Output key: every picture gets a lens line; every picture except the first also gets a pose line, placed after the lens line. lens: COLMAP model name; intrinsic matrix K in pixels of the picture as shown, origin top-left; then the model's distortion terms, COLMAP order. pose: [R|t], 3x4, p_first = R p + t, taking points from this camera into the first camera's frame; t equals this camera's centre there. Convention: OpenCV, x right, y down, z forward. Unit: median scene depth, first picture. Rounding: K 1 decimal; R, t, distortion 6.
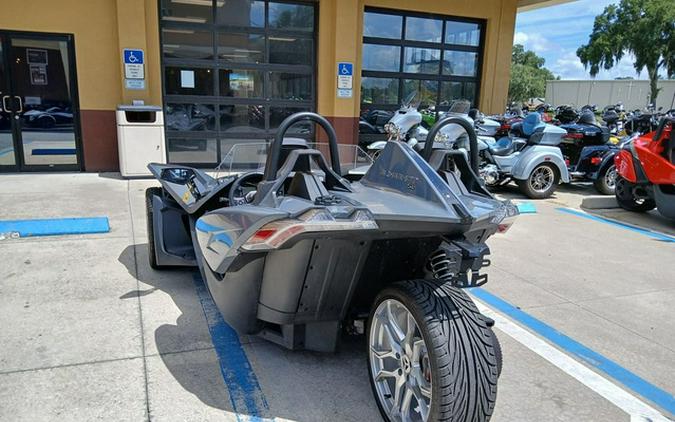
lens RADIAL K [[526.5, 0, 344.0], [0, 526.5, 272.0], [0, 0, 1]] dist [0.048362, -0.108330]
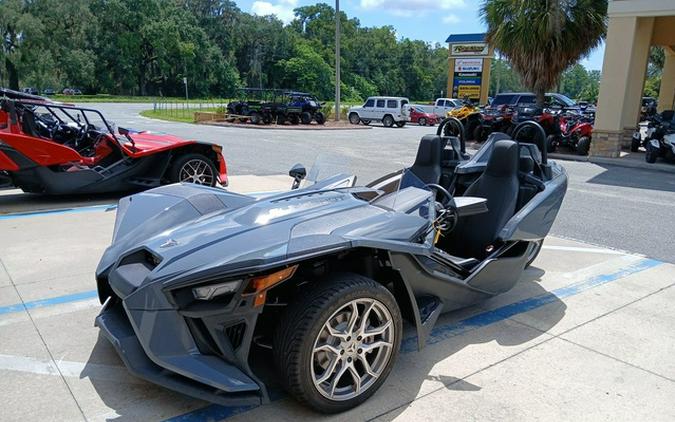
lens RADIAL K [[526.5, 0, 344.0], [0, 526.5, 272.0], [0, 0, 1]] dist [0.048362, -0.108330]
pose [[-0.291521, -0.338059, 0.894836, -0.419898], [0.257709, 0.873123, 0.413813, -0.195024], [-0.921196, 0.351243, -0.167413, 0.531624]]
